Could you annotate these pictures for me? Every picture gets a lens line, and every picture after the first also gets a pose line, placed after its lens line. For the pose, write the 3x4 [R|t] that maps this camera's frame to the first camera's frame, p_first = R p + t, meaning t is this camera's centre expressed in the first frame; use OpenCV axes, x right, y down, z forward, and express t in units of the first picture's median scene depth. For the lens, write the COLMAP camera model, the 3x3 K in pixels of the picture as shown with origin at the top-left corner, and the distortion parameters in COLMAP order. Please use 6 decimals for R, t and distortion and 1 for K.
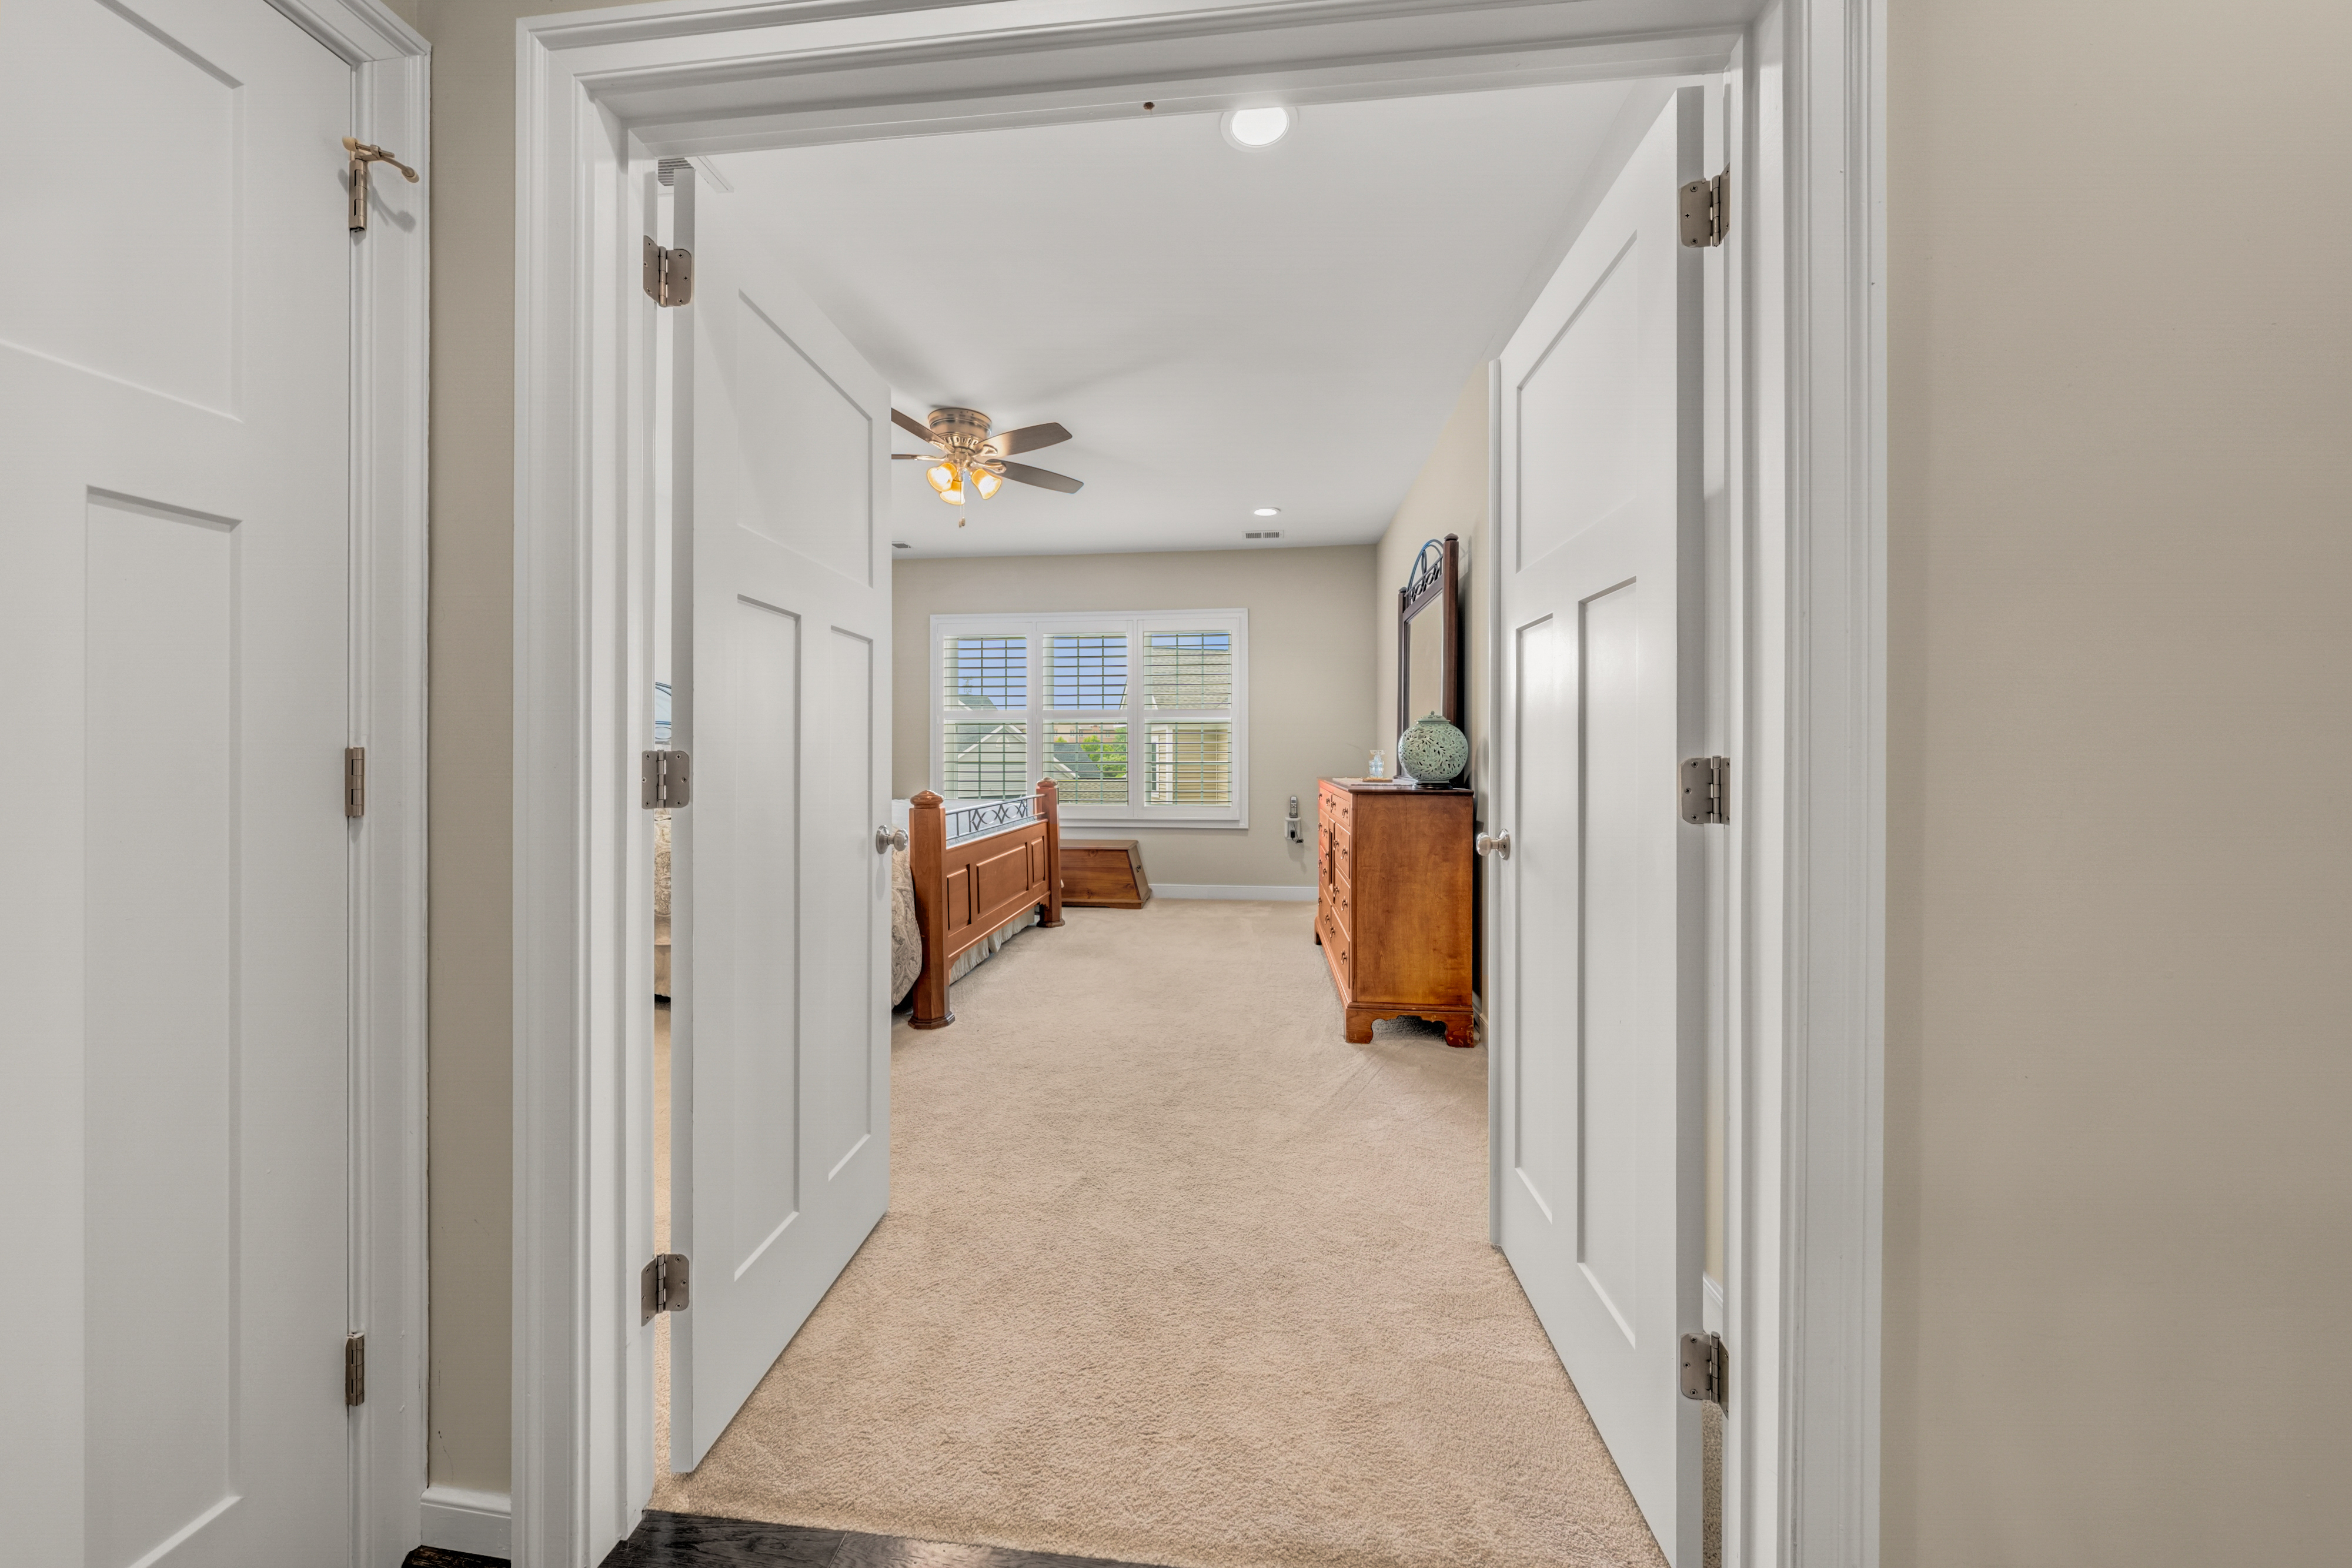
lens RADIAL K [[811.6, 0, 1178.3], [0, 811.6, 753.5], [0, 0, 1]] dist [-0.000346, -0.000042]
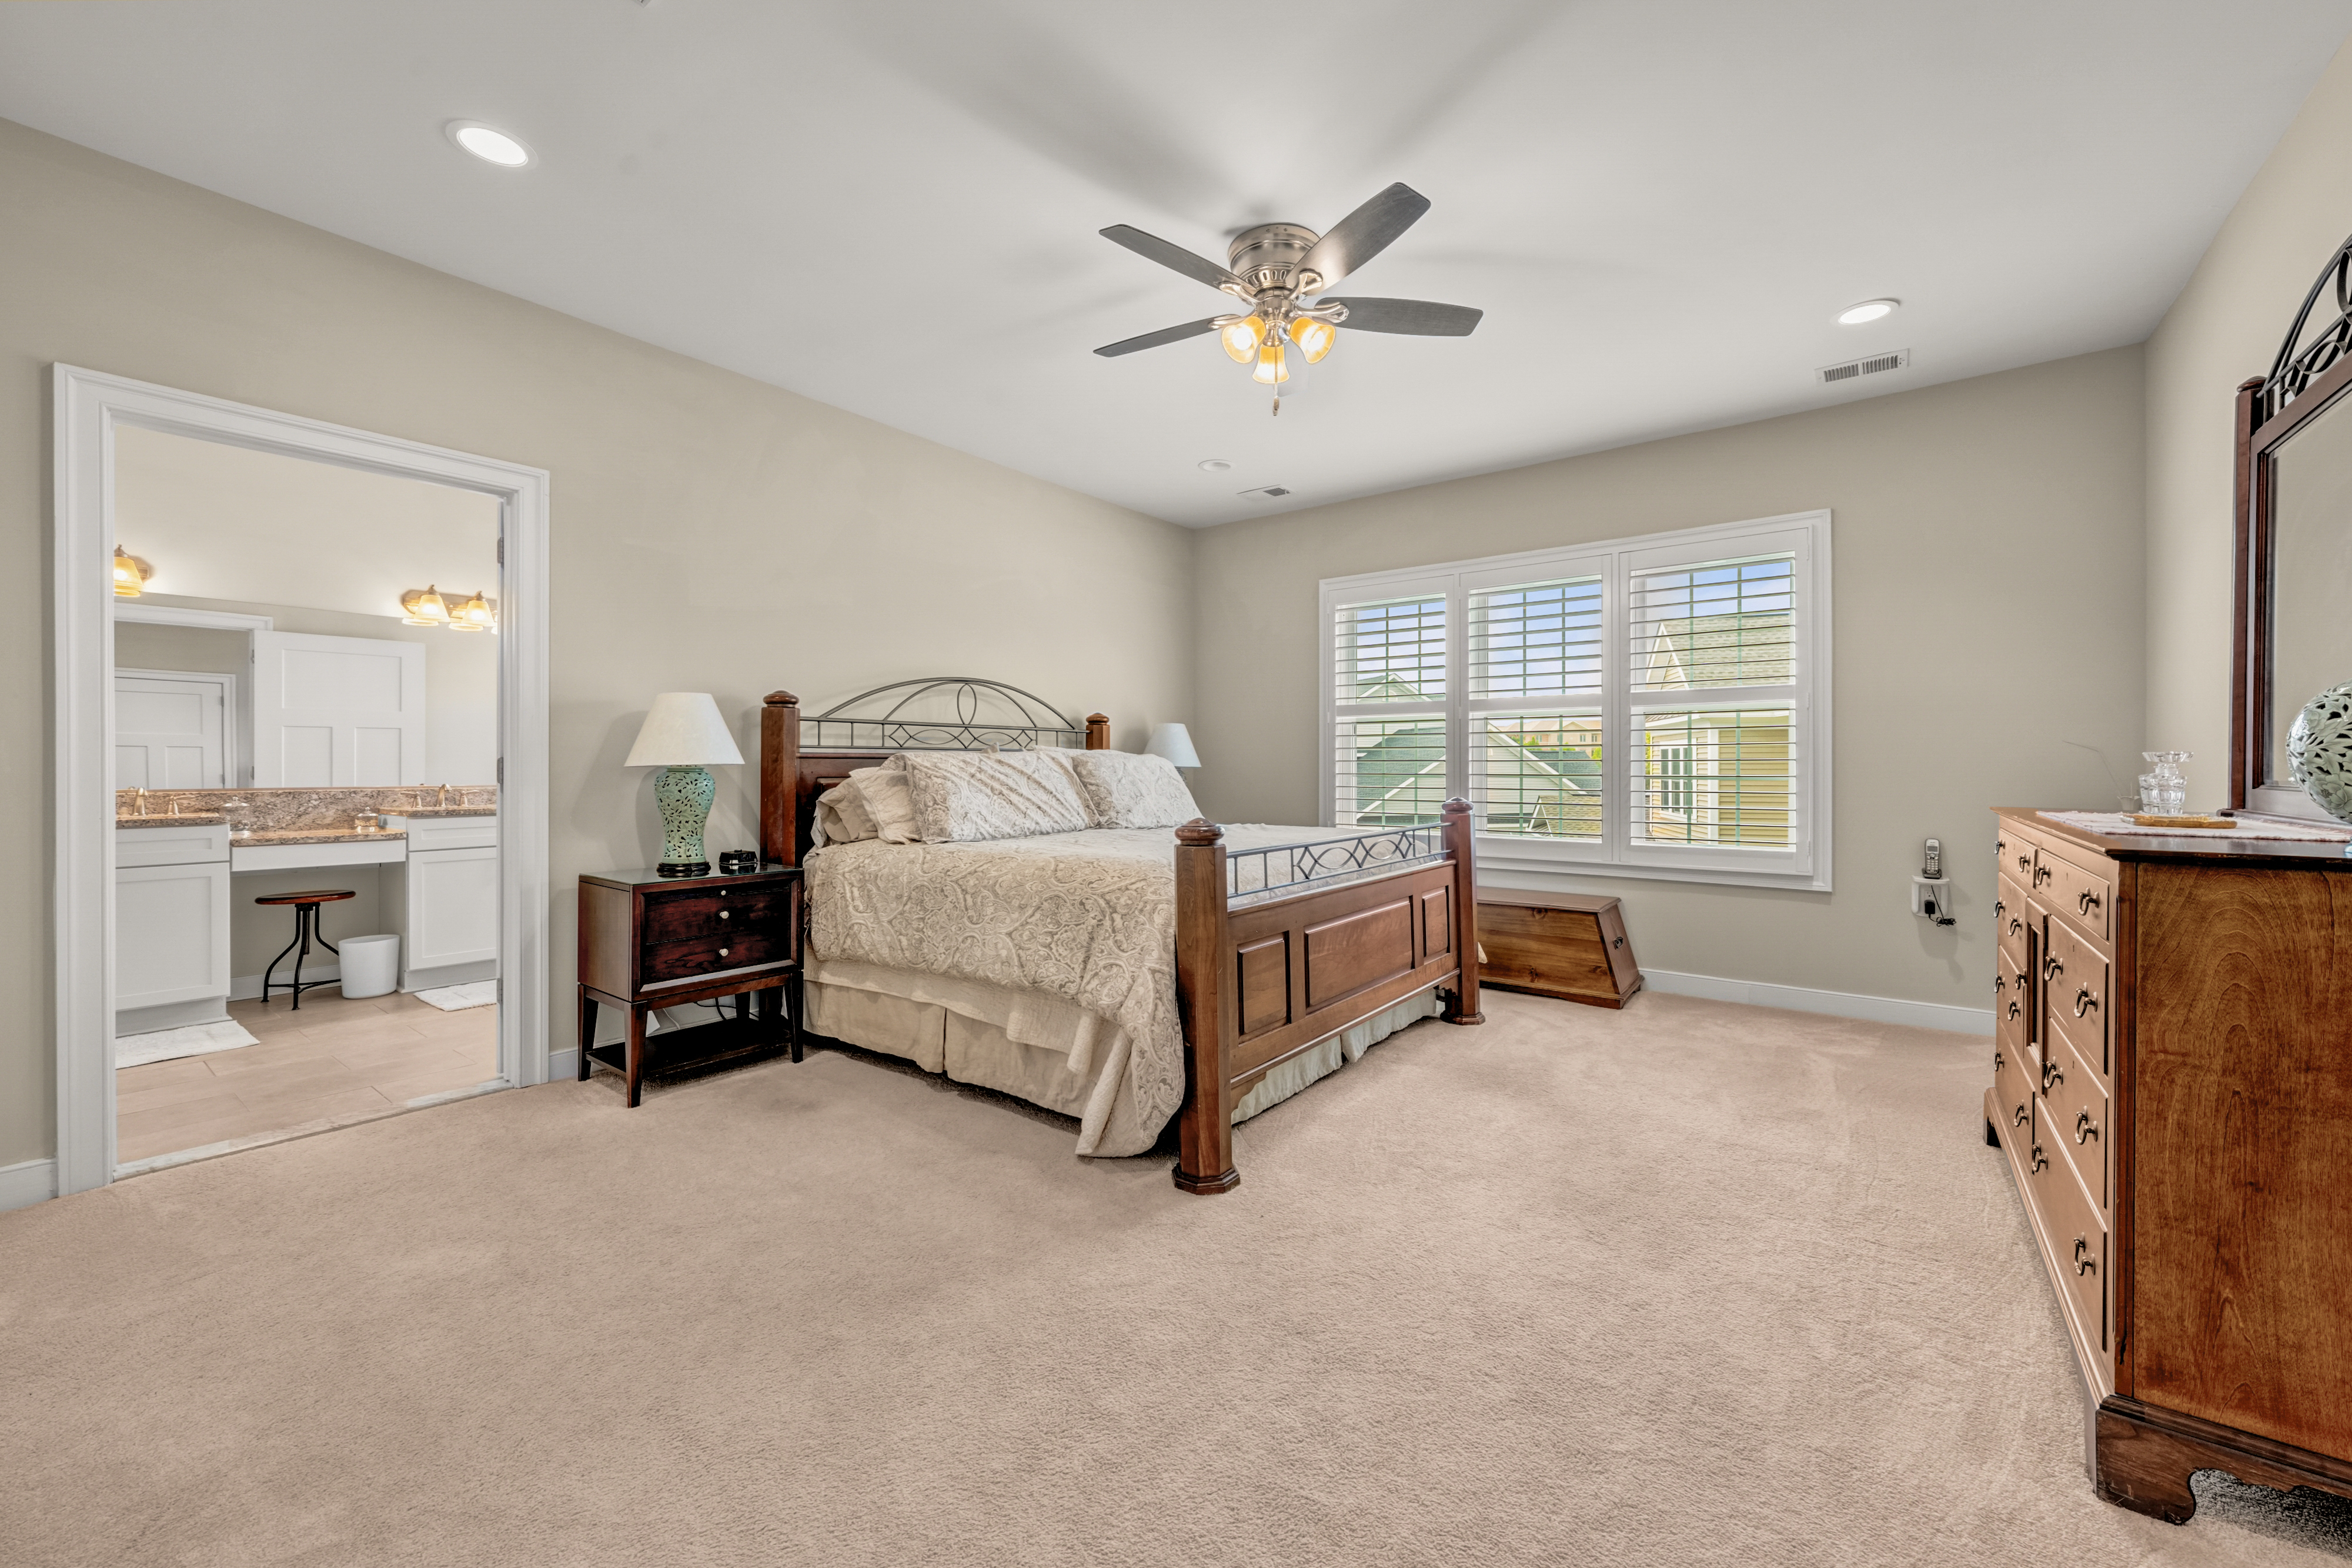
lens RADIAL K [[932.9, 0, 1165.4], [0, 932.9, 765.6], [0, 0, 1]] dist [-0.000553, -0.000111]
pose [[0.852671, 0.000290, -0.522448, 0.046455], [0.001215, 0.999996, 0.002539, 0.001972], [0.522447, -0.002800, 0.852667, 0.303816]]
